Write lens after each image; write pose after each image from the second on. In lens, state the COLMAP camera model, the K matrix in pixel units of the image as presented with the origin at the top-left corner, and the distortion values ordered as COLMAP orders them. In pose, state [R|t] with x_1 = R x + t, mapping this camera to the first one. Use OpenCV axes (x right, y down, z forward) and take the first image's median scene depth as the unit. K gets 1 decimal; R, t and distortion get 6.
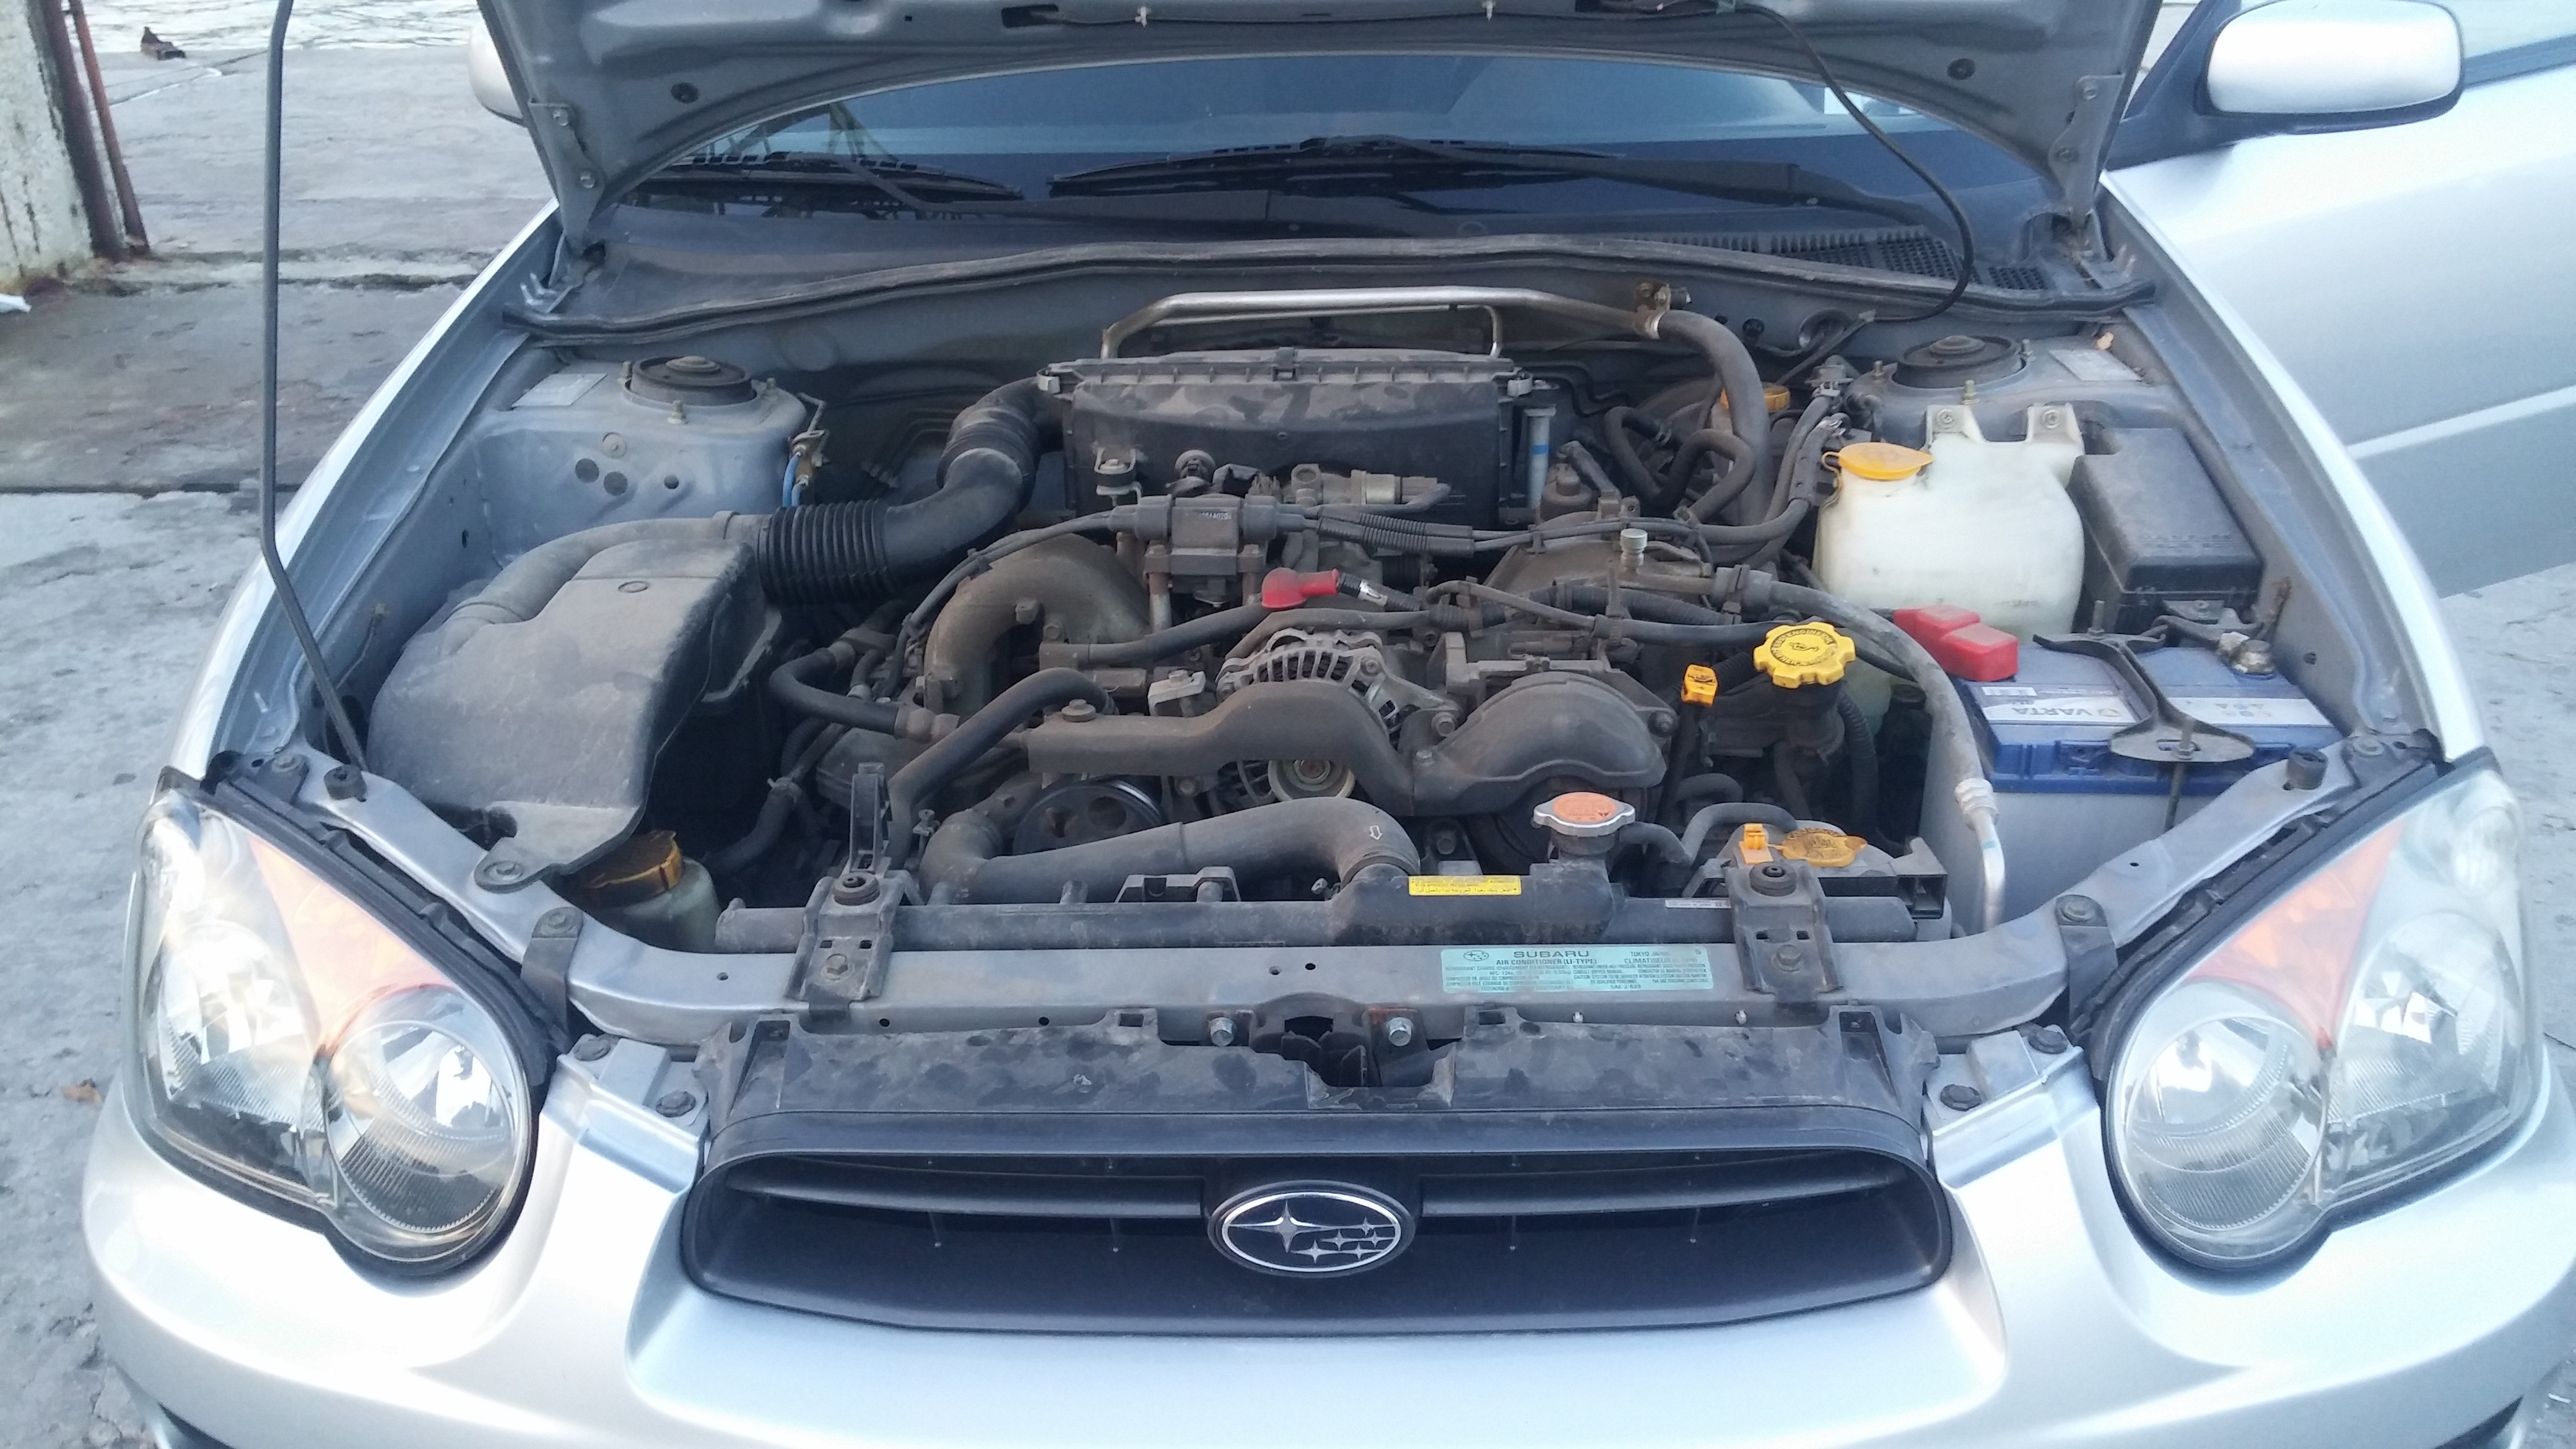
lens RADIAL K [[2144.5, 0, 1288.0], [0, 2144.5, 724.5], [0, 0, 1]] dist [0.078244, -0.089408]
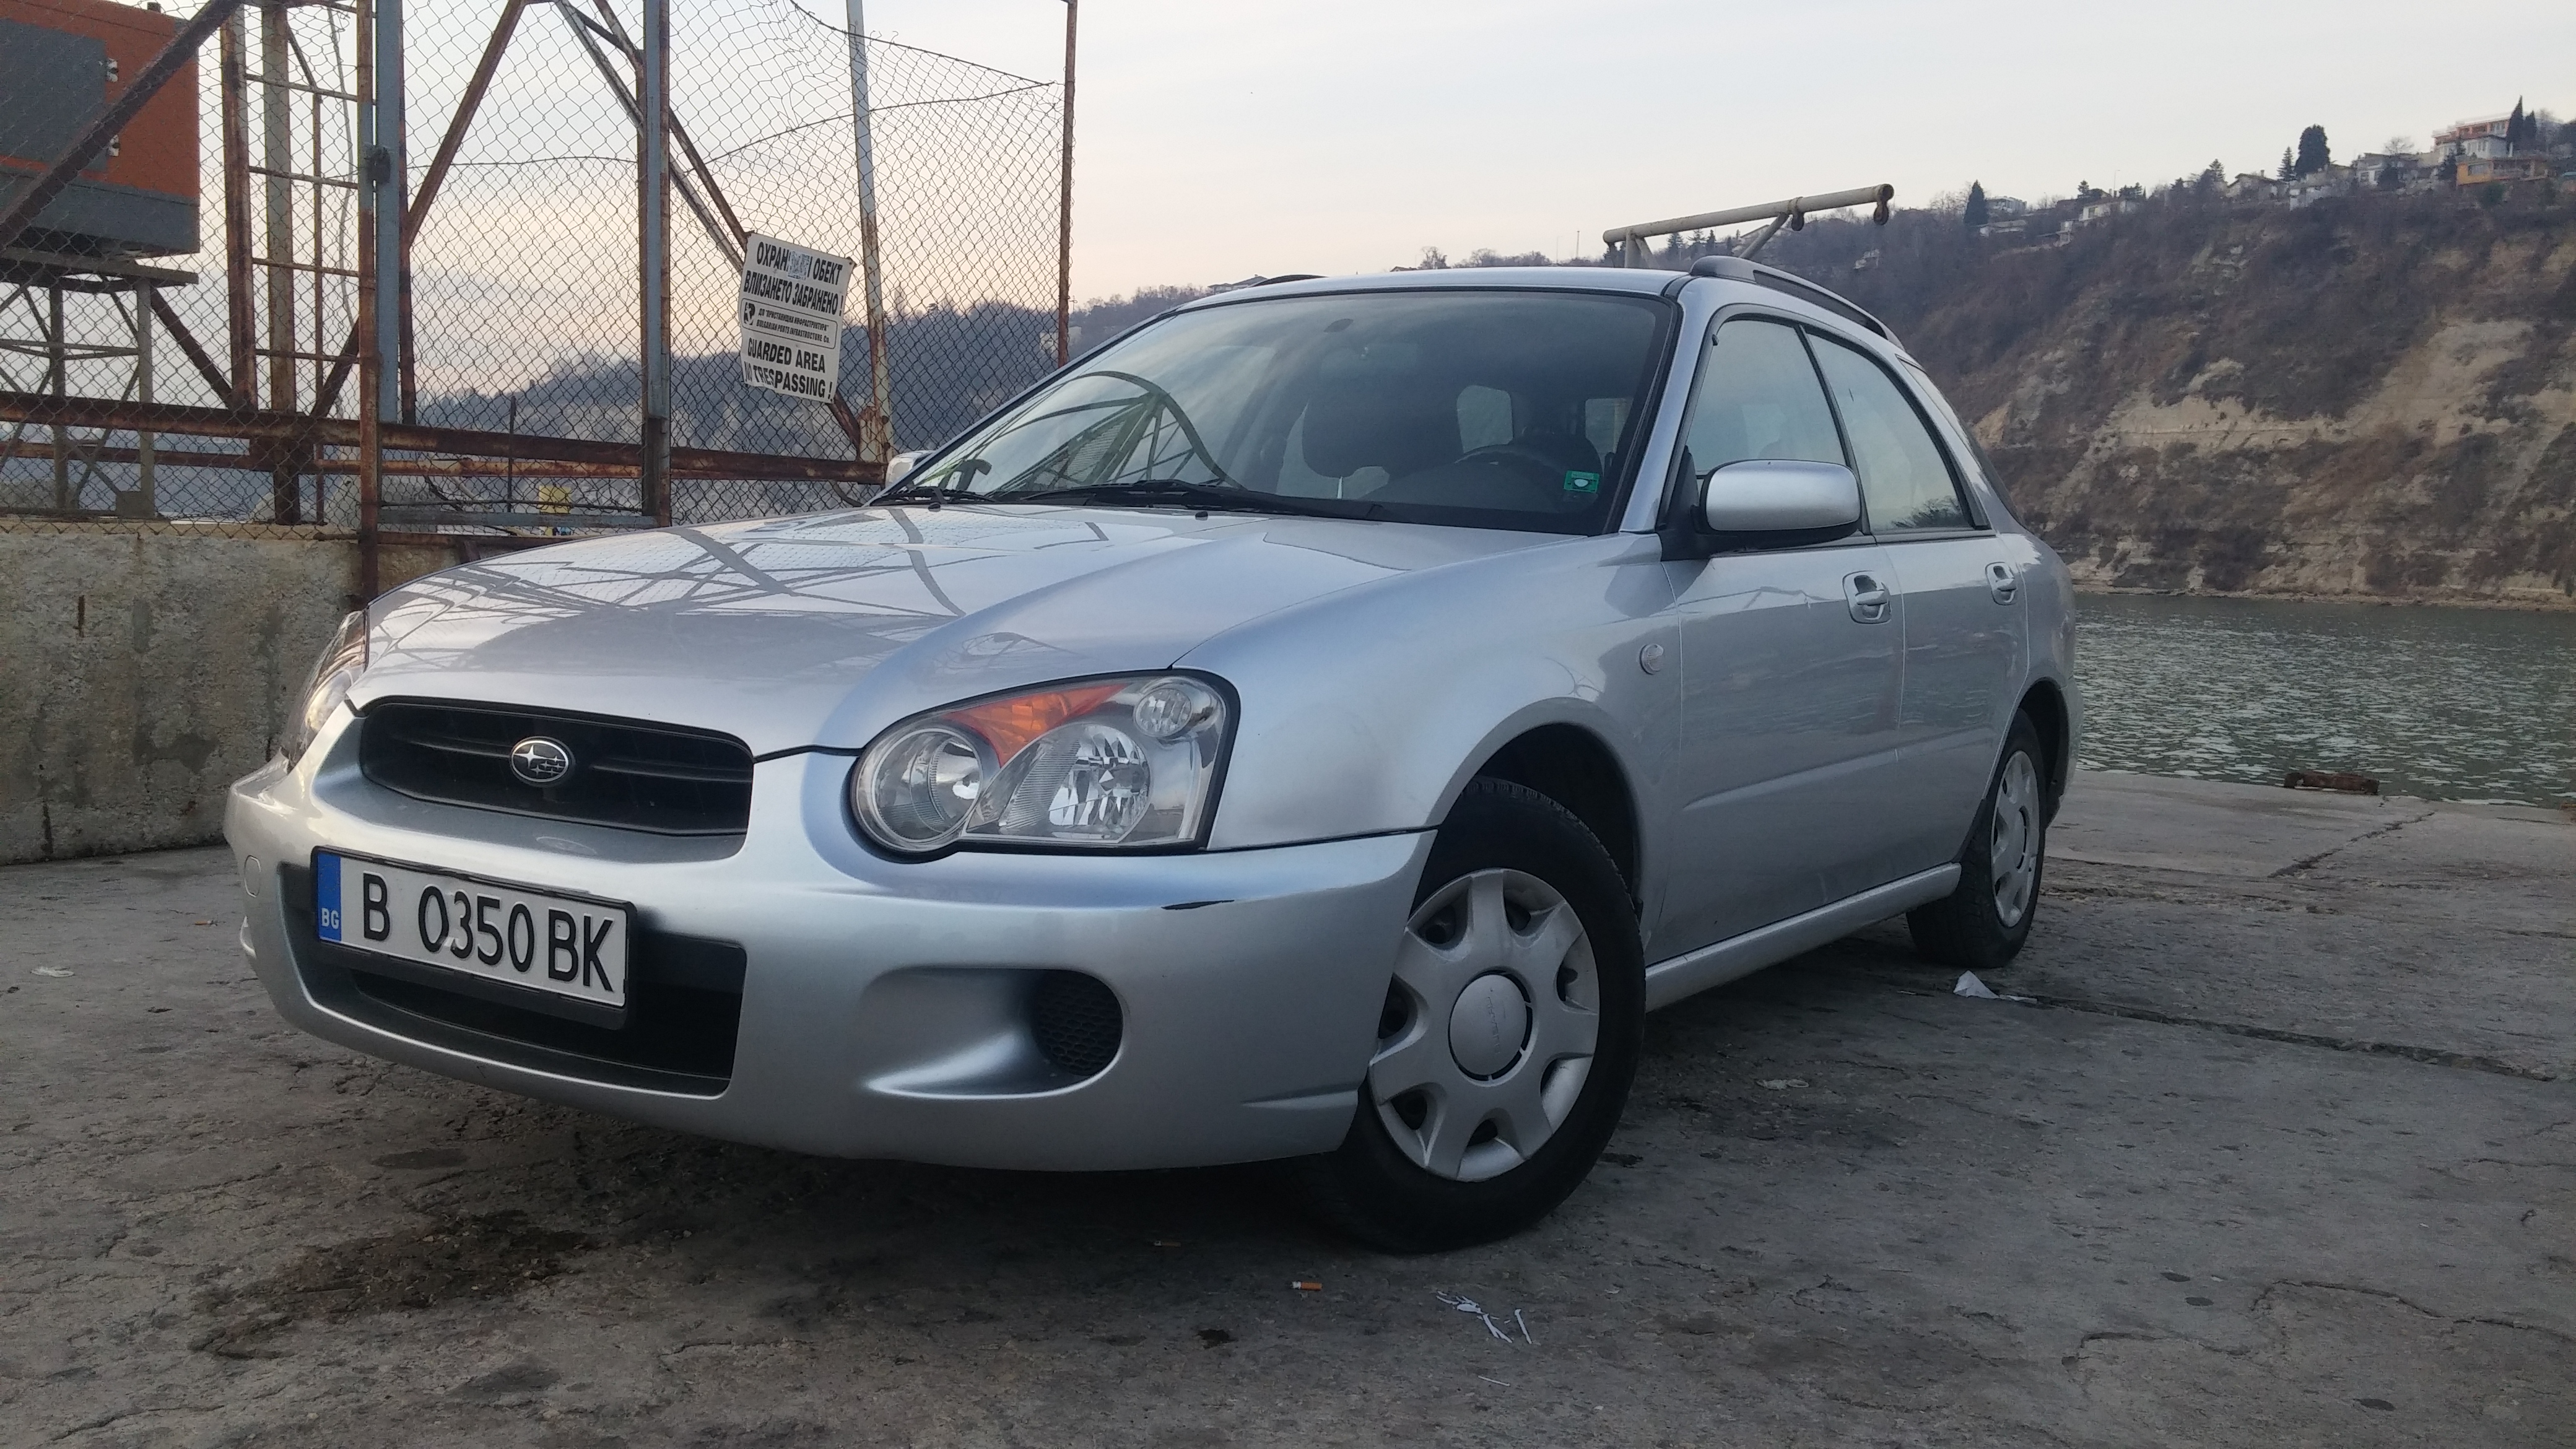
lens RADIAL K [[2144.5, 0, 1288.0], [0, 2144.5, 724.5], [0, 0, 1]] dist [0.078244, -0.089408]
pose [[0.851939, 0.097209, -0.514539, 0.613200], [-0.273255, 0.920749, -0.278484, 0.209632], [0.446690, 0.377852, 0.810985, -0.148742]]
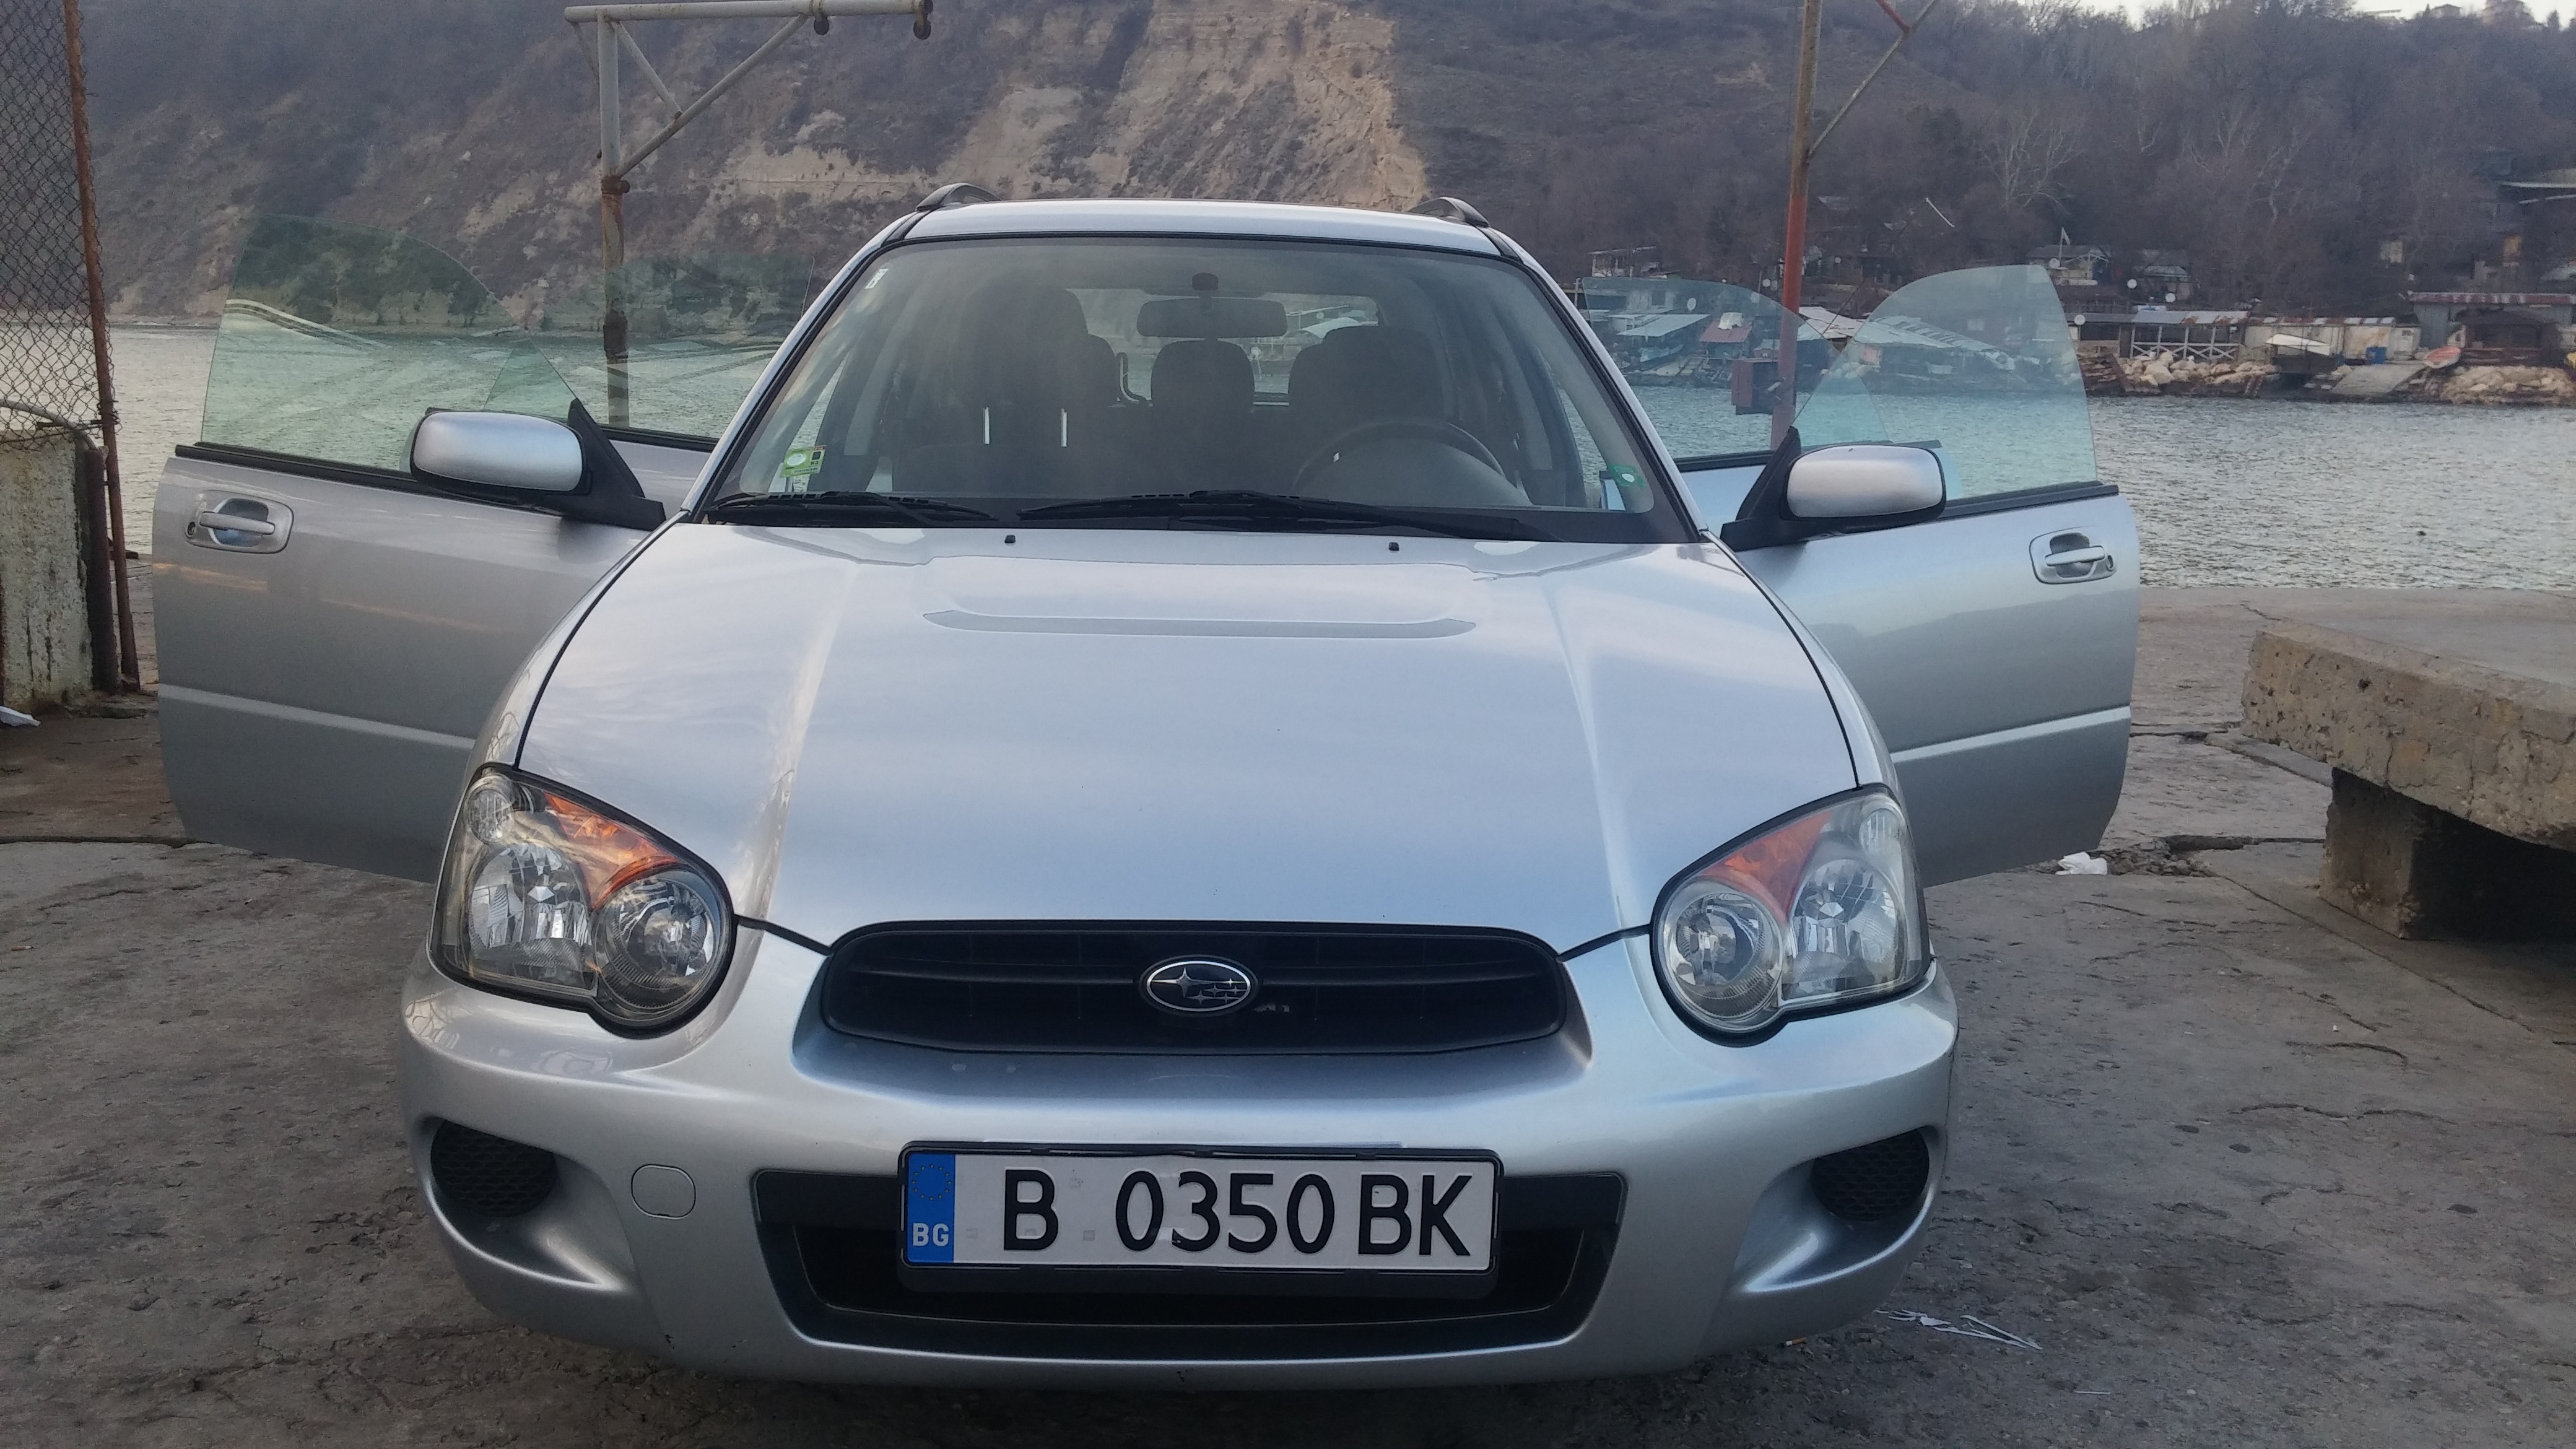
lens RADIAL K [[2144.5, 0, 1288.0], [0, 2144.5, 724.5], [0, 0, 1]] dist [0.078244, -0.089408]
pose [[0.996924, 0.033876, 0.070672, -0.016205], [-0.014406, 0.965600, -0.259632, 0.168250], [-0.077036, 0.257815, 0.963118, -0.252498]]
